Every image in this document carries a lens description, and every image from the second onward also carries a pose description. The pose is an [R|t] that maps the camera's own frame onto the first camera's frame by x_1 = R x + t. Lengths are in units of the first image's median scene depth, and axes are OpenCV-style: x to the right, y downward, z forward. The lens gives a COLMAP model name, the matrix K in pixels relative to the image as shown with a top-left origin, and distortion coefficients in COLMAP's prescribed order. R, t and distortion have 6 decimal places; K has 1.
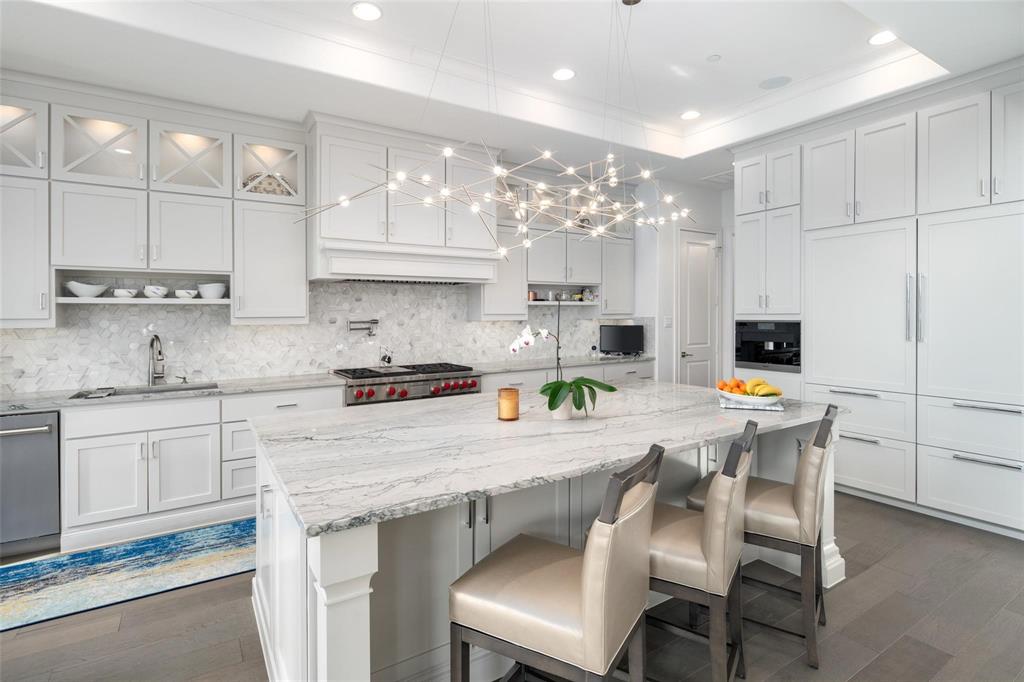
lens RADIAL K [[499.5, 0, 508.1], [0, 499.5, 313.7], [0, 0, 1]] dist [0.001900, -0.000216]
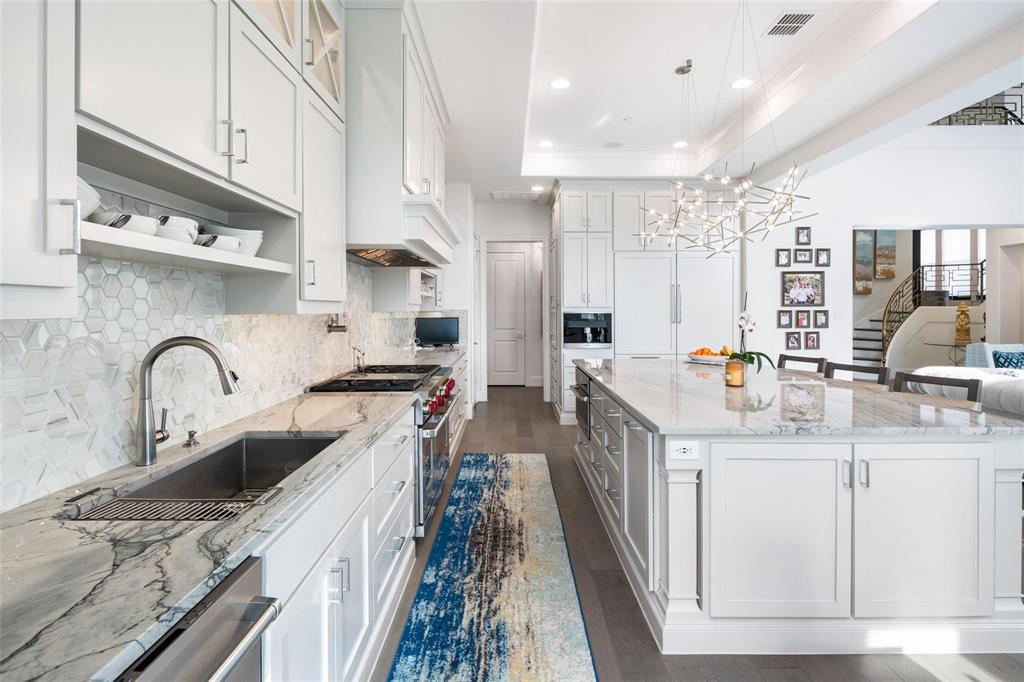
lens RADIAL K [[499.5, 0, 511.8], [0, 499.5, 311.4], [0, 0, 1]] dist [0.001900, -0.000216]
pose [[0.528132, 0.006292, 0.849139, -0.846557], [-0.005053, 0.999978, -0.004267, 0.019835], [-0.849147, -0.002038, 0.528152, 0.506641]]
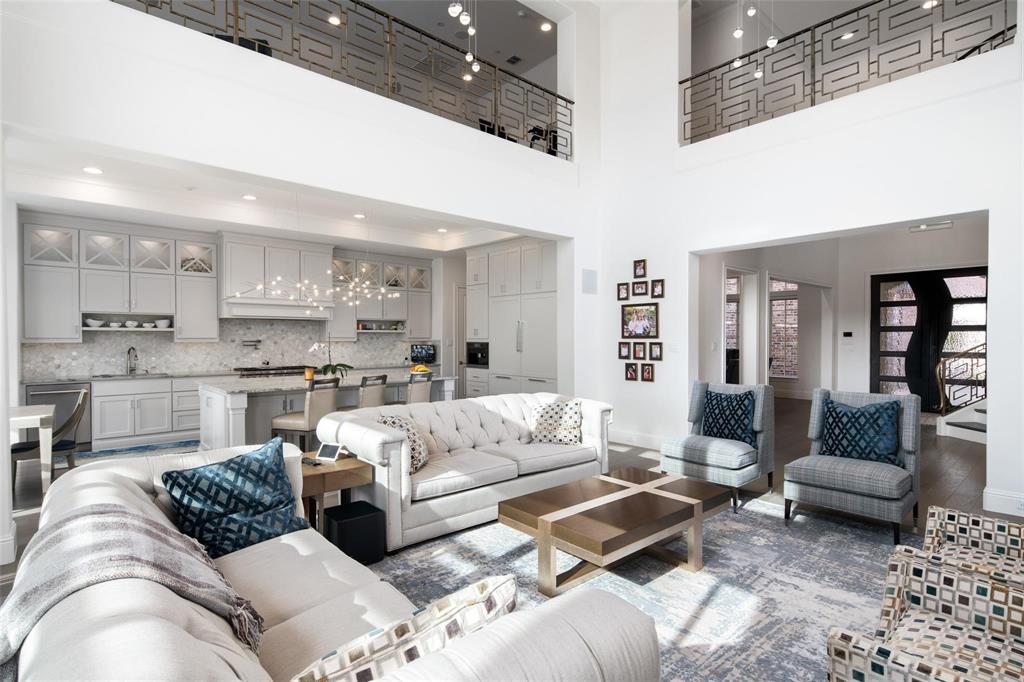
lens RADIAL K [[499.5, 0, 509.7], [0, 499.5, 348.6], [0, 0, 1]] dist [0.001900, -0.000216]
pose [[0.985421, 0.005421, 0.170045, 0.350610], [-0.009668, 0.999661, 0.024157, -0.010634], [-0.169857, -0.025448, 0.985140, -1.016542]]
